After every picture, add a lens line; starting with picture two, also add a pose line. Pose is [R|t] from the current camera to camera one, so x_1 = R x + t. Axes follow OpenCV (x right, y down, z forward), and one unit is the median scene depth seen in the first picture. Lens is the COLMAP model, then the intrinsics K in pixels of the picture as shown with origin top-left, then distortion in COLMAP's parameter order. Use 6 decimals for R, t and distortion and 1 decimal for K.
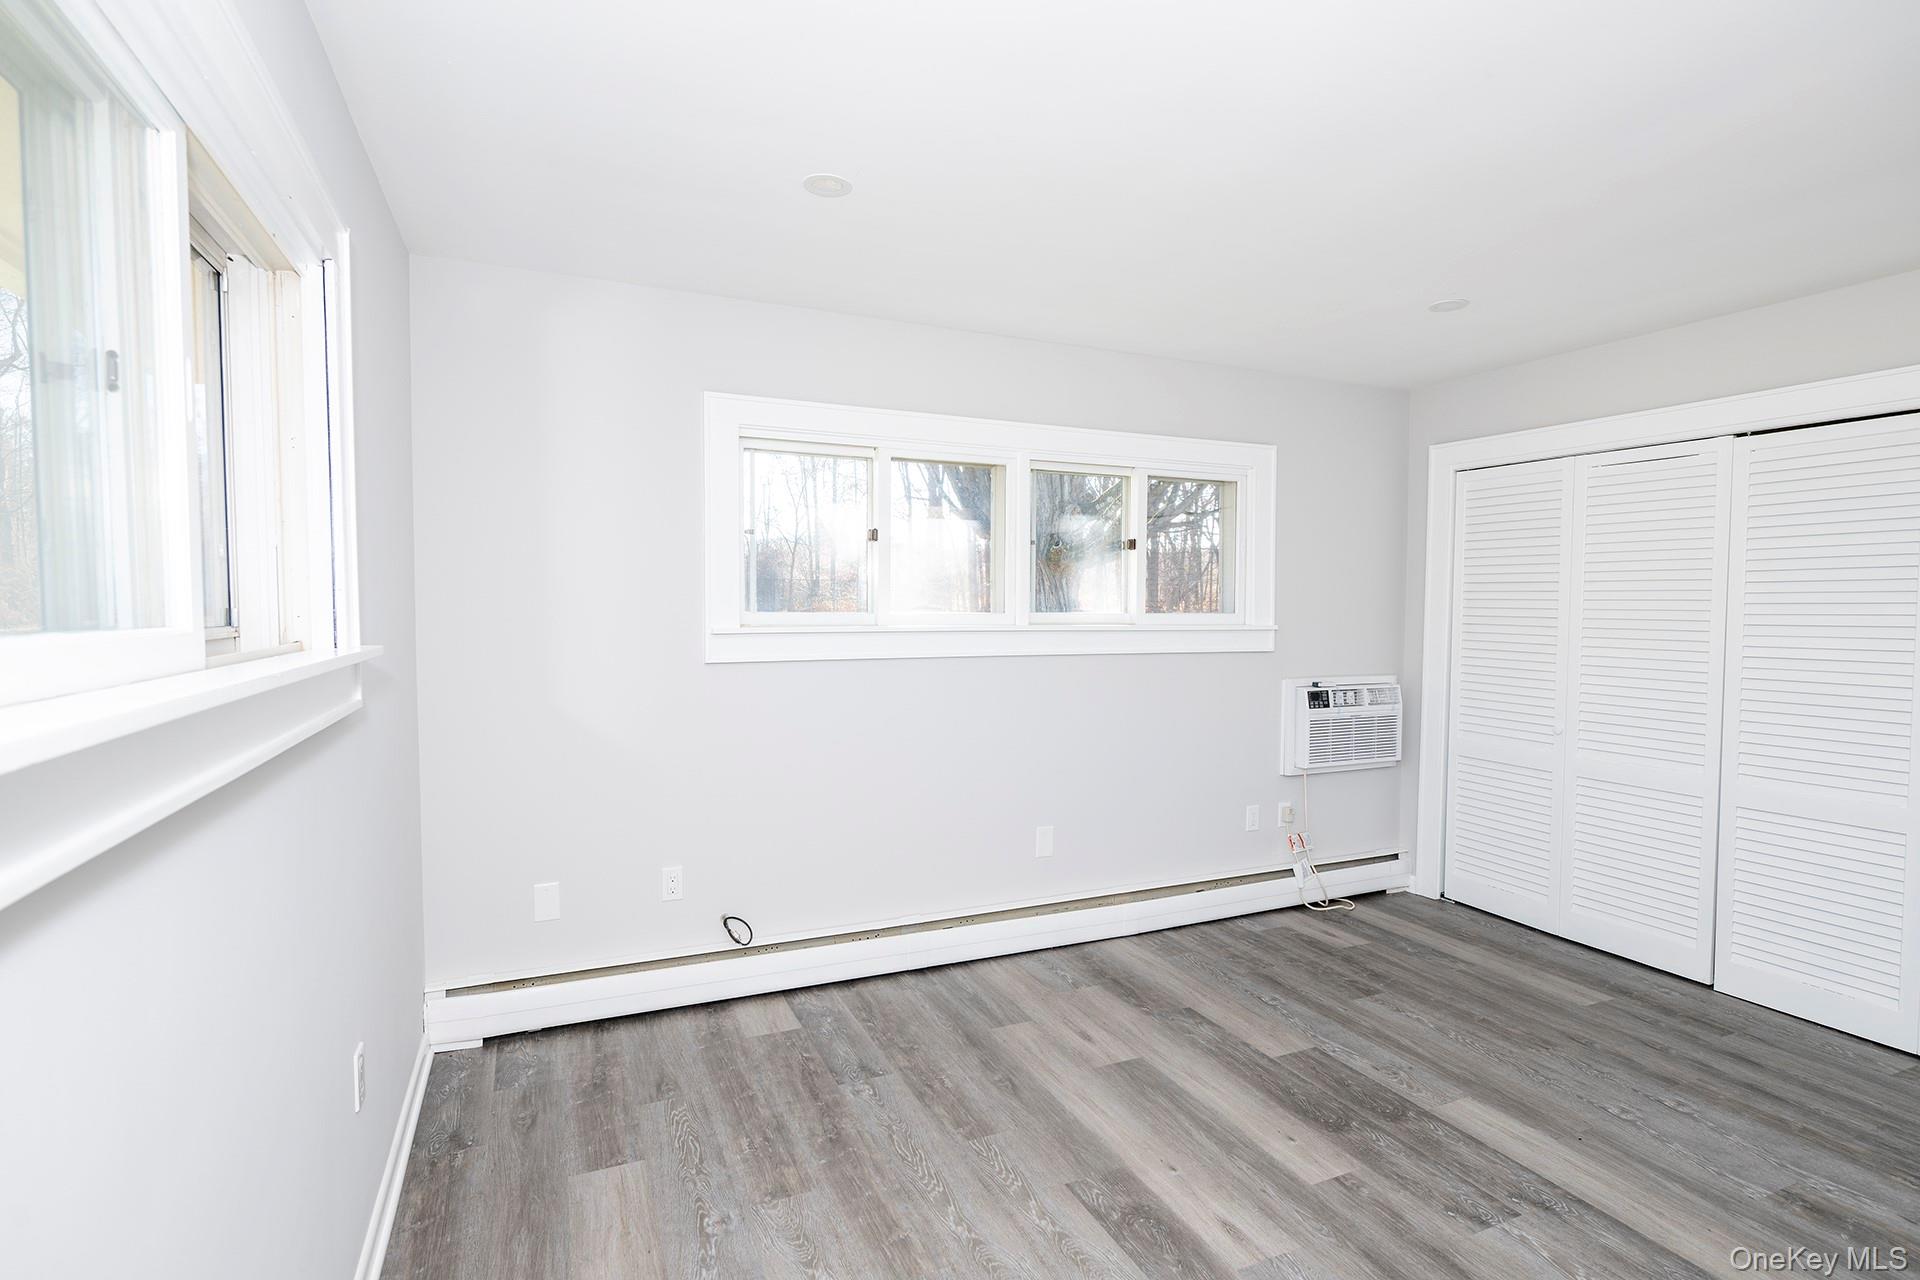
lens RADIAL K [[943.0, 0, 962.6], [0, 943.0, 630.2], [0, 0, 1]] dist [0.000073, -0.001745]
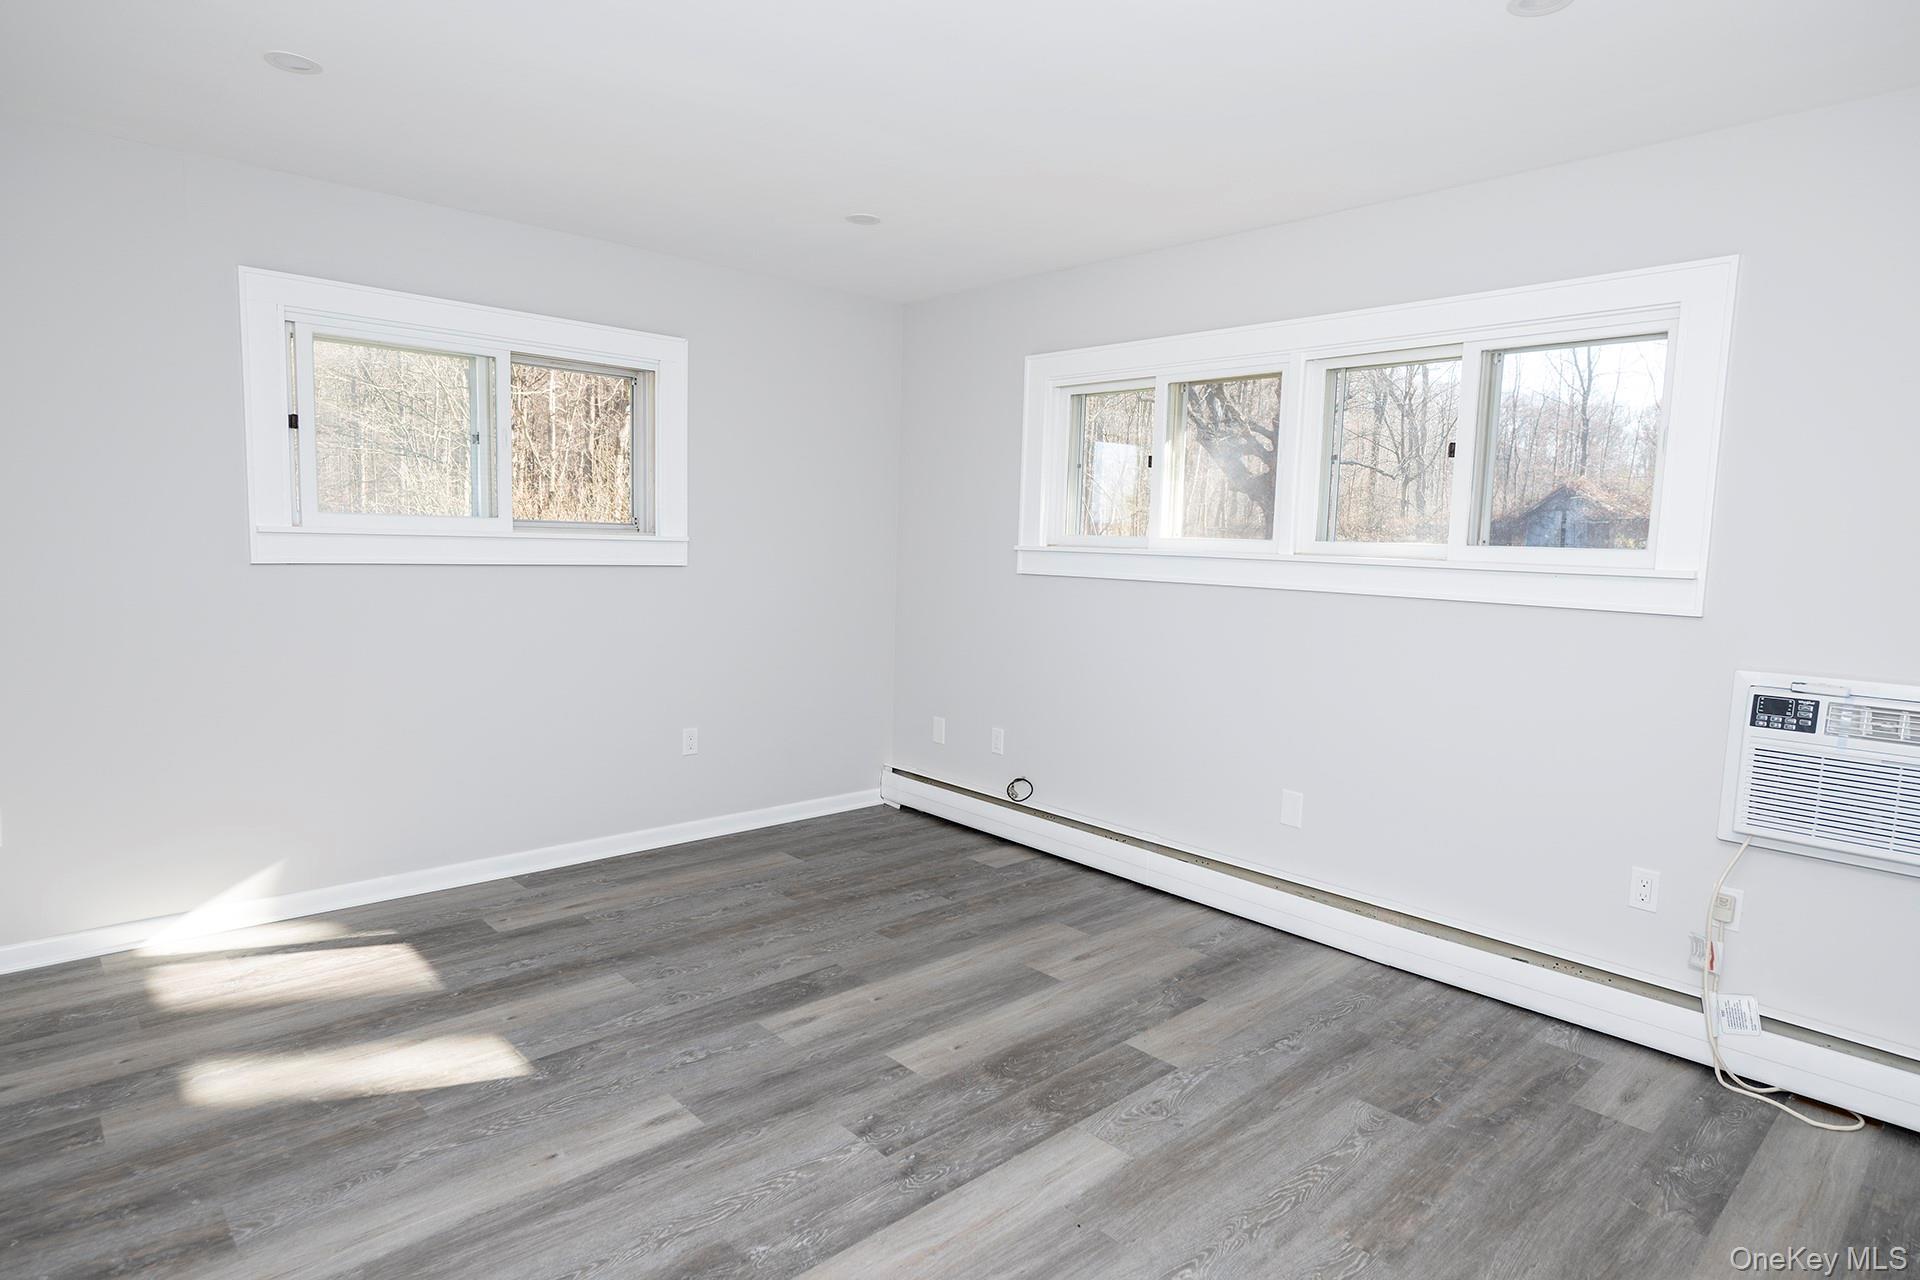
lens RADIAL K [[1067.2, 0, 972.4], [0, 1067.2, 648.2], [0, 0, 1]] dist [0.006396, -0.000164]
pose [[0.315749, 0.102939, -0.943242, 1.117426], [-0.050788, 0.994506, 0.091532, 0.005526], [0.947483, 0.019004, 0.319242, 0.513617]]
